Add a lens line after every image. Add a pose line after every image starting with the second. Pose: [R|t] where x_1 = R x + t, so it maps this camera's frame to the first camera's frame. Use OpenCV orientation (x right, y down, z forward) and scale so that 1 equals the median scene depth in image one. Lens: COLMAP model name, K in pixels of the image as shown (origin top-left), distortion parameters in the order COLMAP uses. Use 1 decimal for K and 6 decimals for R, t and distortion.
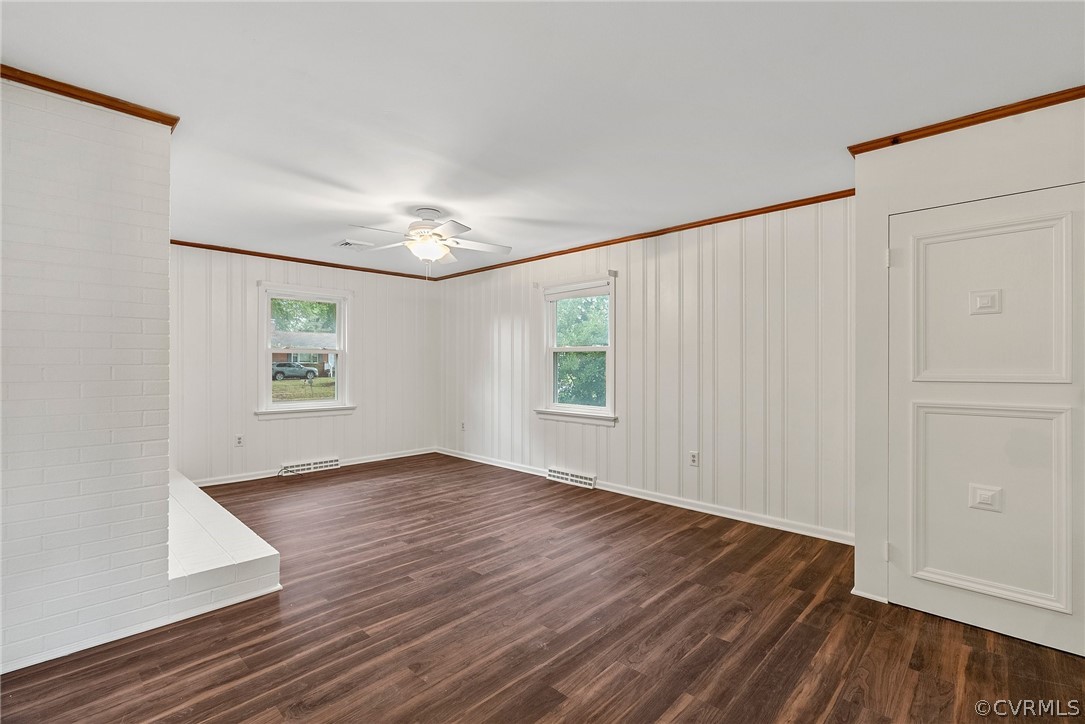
lens RADIAL K [[488.8, 0, 546.6], [0, 488.8, 363.4], [0, 0, 1]] dist [-0.011755, 0.004393]
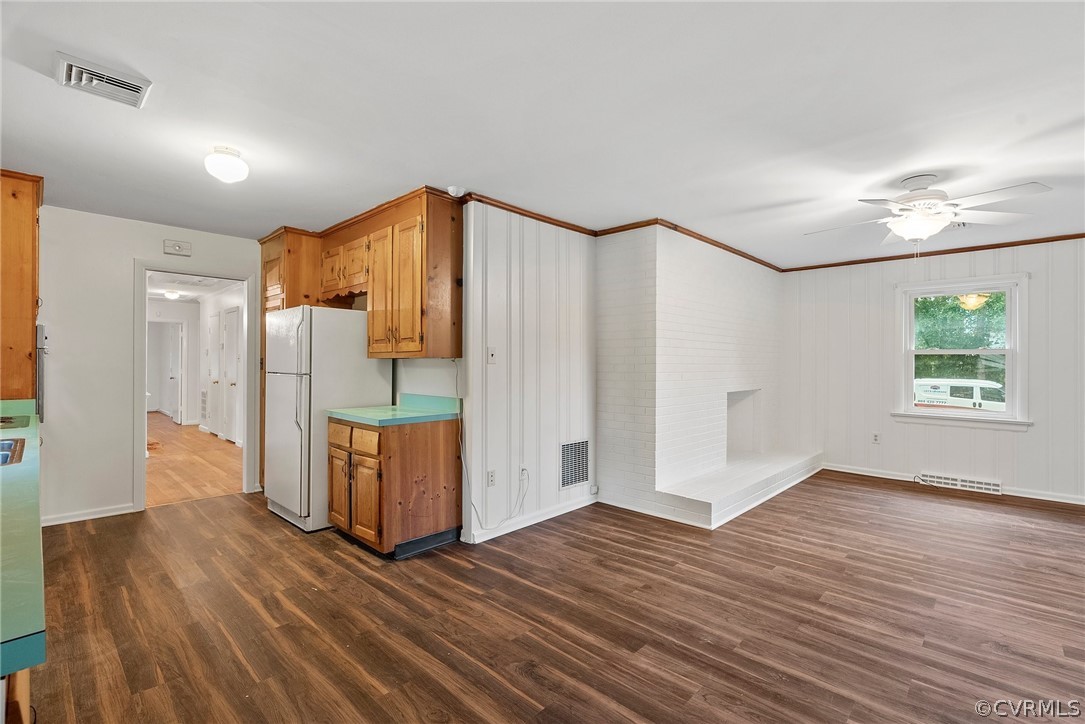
lens RADIAL K [[488.8, 0, 551.9], [0, 488.8, 361.6], [0, 0, 1]] dist [-0.011755, 0.004393]
pose [[0.006671, -0.005944, -0.999960, 0.613452], [-0.005807, 0.999965, -0.005983, 0.003228], [0.999961, 0.005847, 0.006636, 0.406639]]
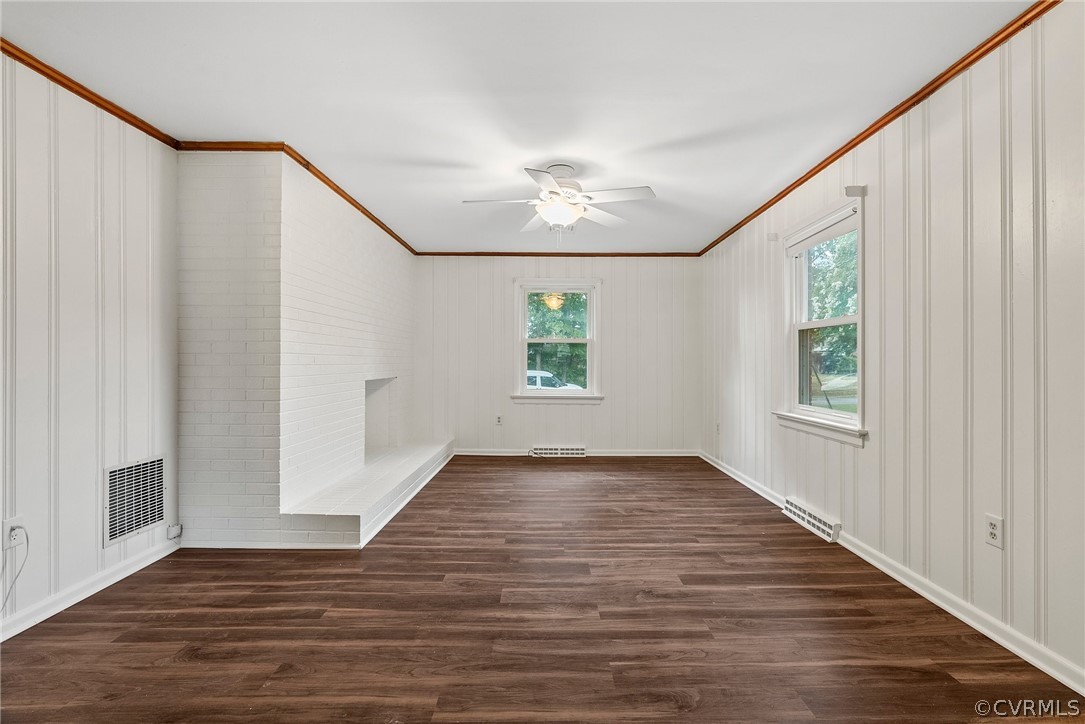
lens RADIAL K [[488.8, 0, 548.1], [0, 488.8, 360.8], [0, 0, 1]] dist [-0.011755, 0.004393]
pose [[0.692603, -0.002316, -0.721315, 0.398686], [-0.001921, 0.999985, -0.005055, 0.036473], [0.721317, 0.004887, 0.692588, 0.409967]]
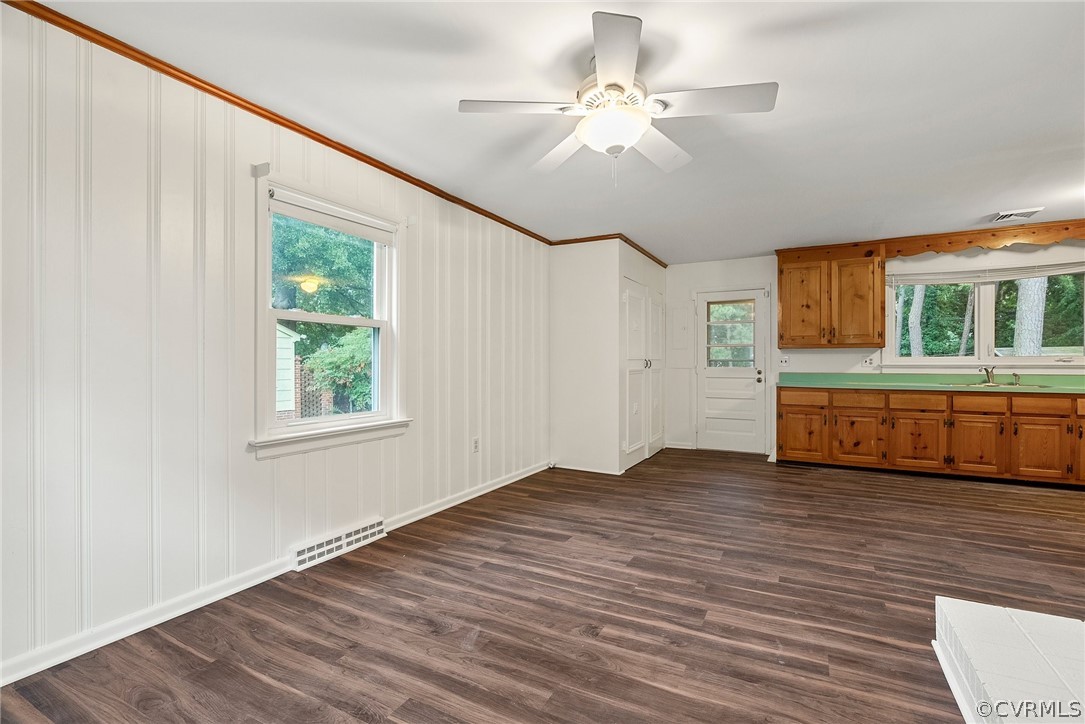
lens RADIAL K [[488.8, 0, 553.5], [0, 488.8, 363.8], [0, 0, 1]] dist [-0.011755, 0.004393]
pose [[-0.275673, -0.001402, 0.961250, -0.813123], [0.002371, 0.999995, 0.002139, 0.033615], [-0.961248, 0.002869, -0.275669, 1.306912]]
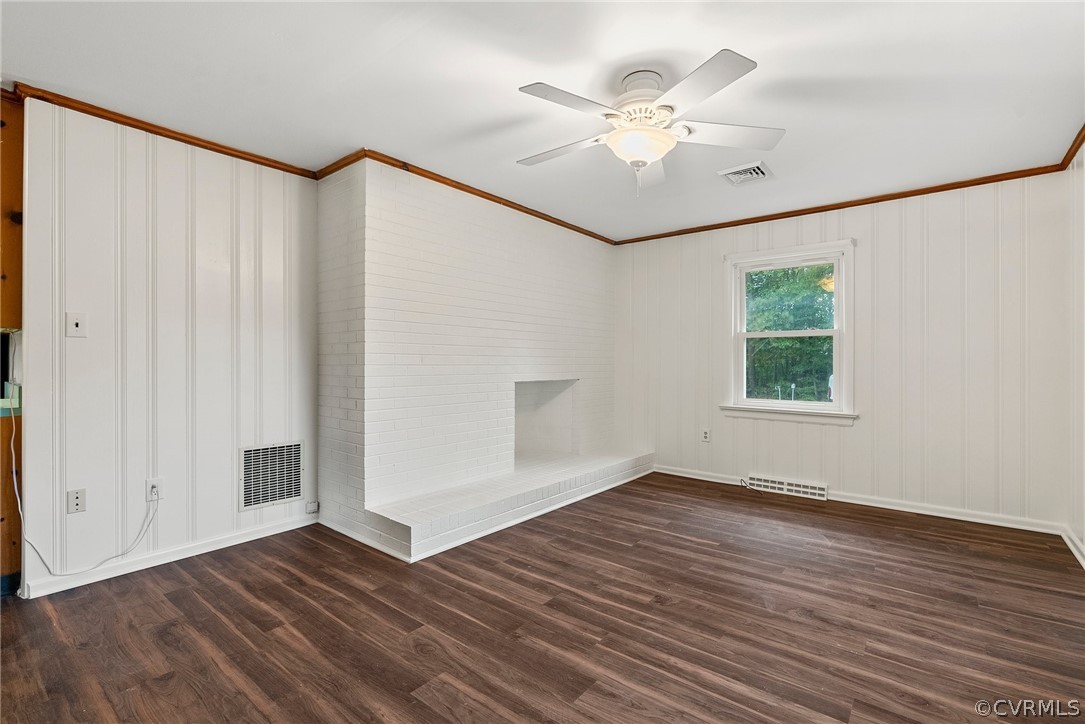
lens RADIAL K [[488.8, 0, 551.2], [0, 488.8, 359.7], [0, 0, 1]] dist [-0.011755, 0.004393]
pose [[0.090923, -0.008318, -0.995823, 0.367025], [-0.004489, 0.999952, -0.008762, 0.037602], [0.995848, 0.005267, 0.090881, 0.898445]]
